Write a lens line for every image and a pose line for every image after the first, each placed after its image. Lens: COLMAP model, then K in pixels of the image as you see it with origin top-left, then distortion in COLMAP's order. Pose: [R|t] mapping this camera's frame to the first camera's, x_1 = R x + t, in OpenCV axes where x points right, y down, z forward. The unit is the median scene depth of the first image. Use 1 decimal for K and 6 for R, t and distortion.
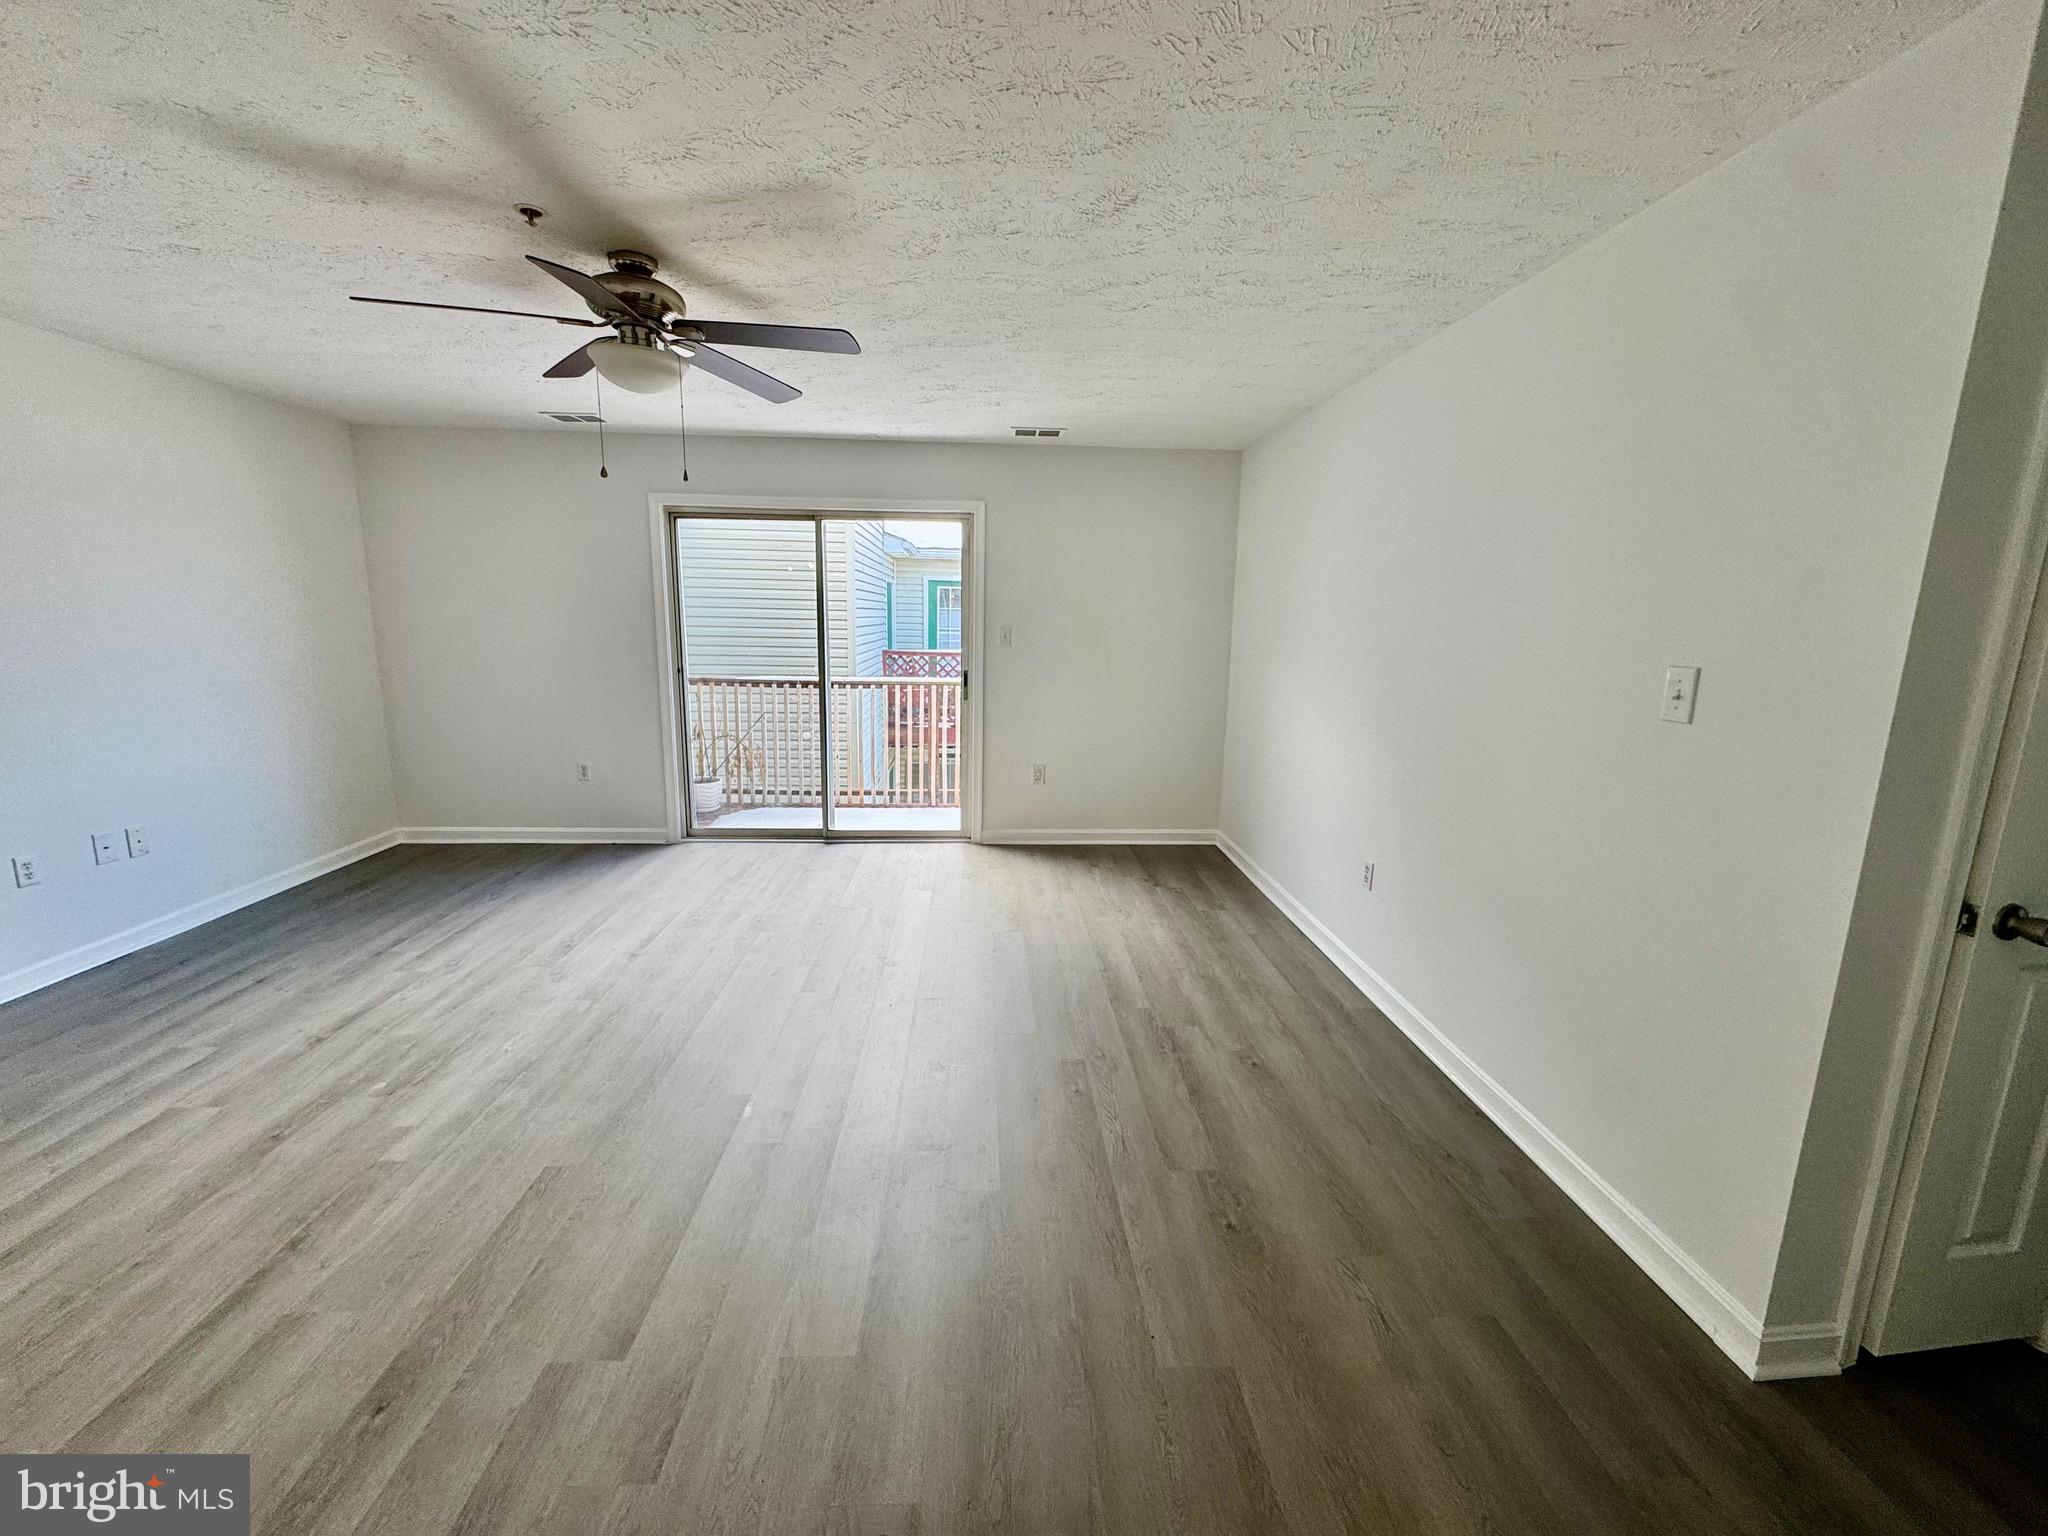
lens RADIAL K [[827.7, 0, 1032.4], [0, 827.7, 763.2], [0, 0, 1]] dist [-0.005135, 0.000154]
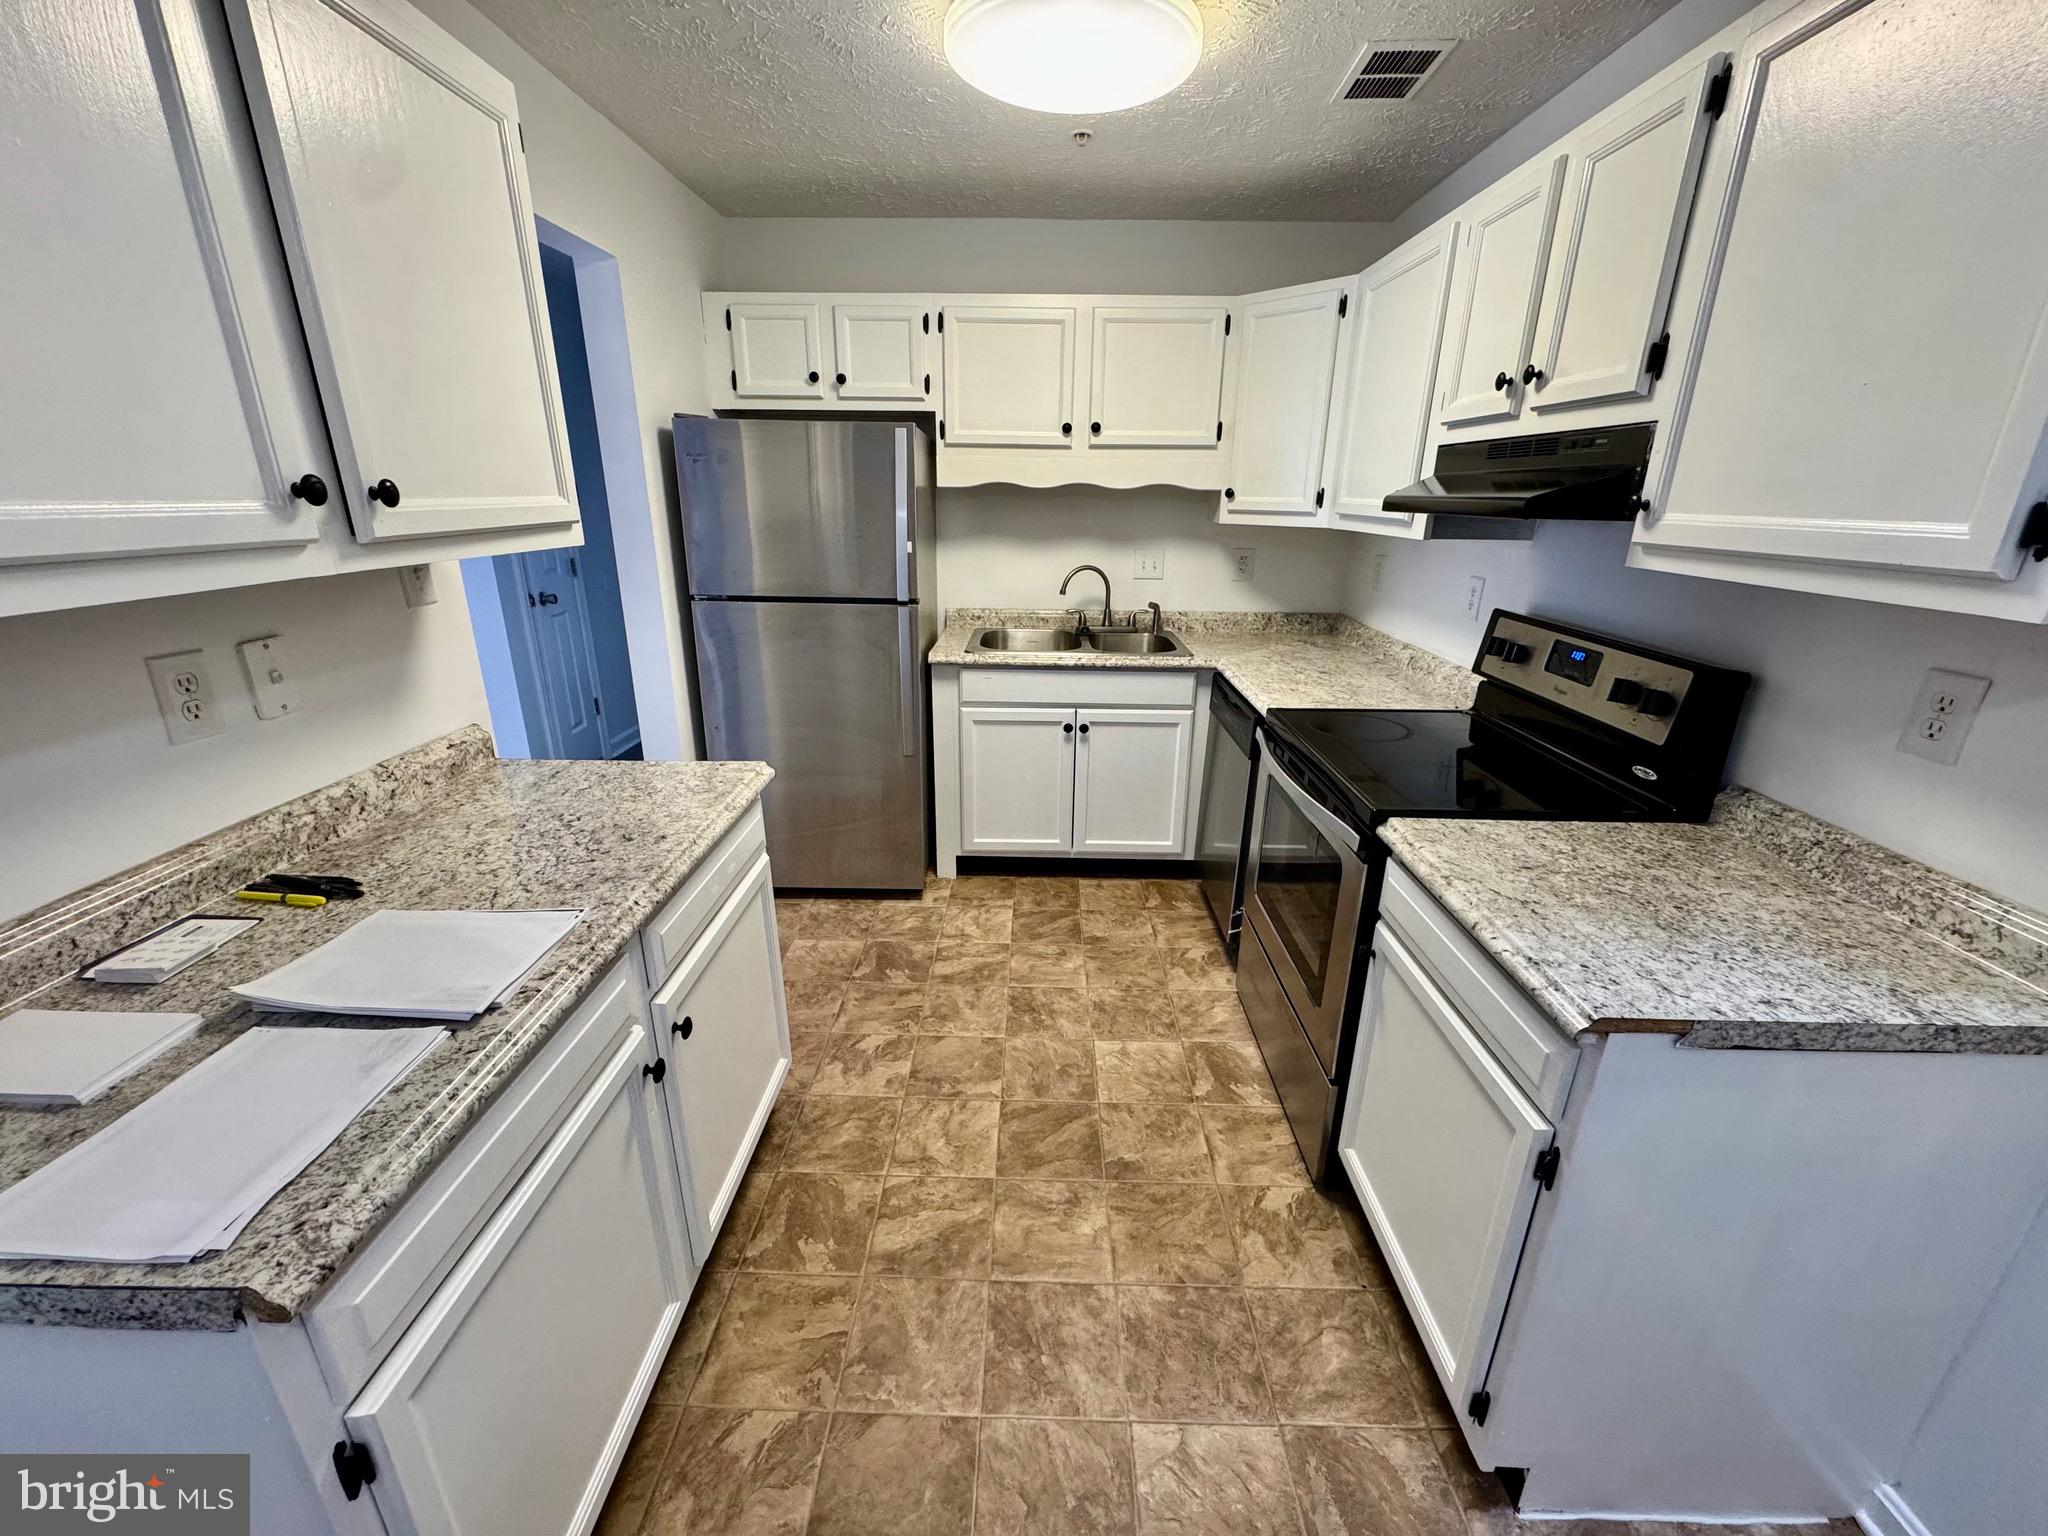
lens RADIAL K [[827.7, 0, 1024.6], [0, 827.7, 774.0], [0, 0, 1]] dist [-0.005135, 0.000154]
pose [[0.092021, -0.341970, 0.935194, -1.400365], [0.174163, 0.930229, 0.323018, 0.127381], [-0.980408, 0.133152, 0.145159, -0.870868]]
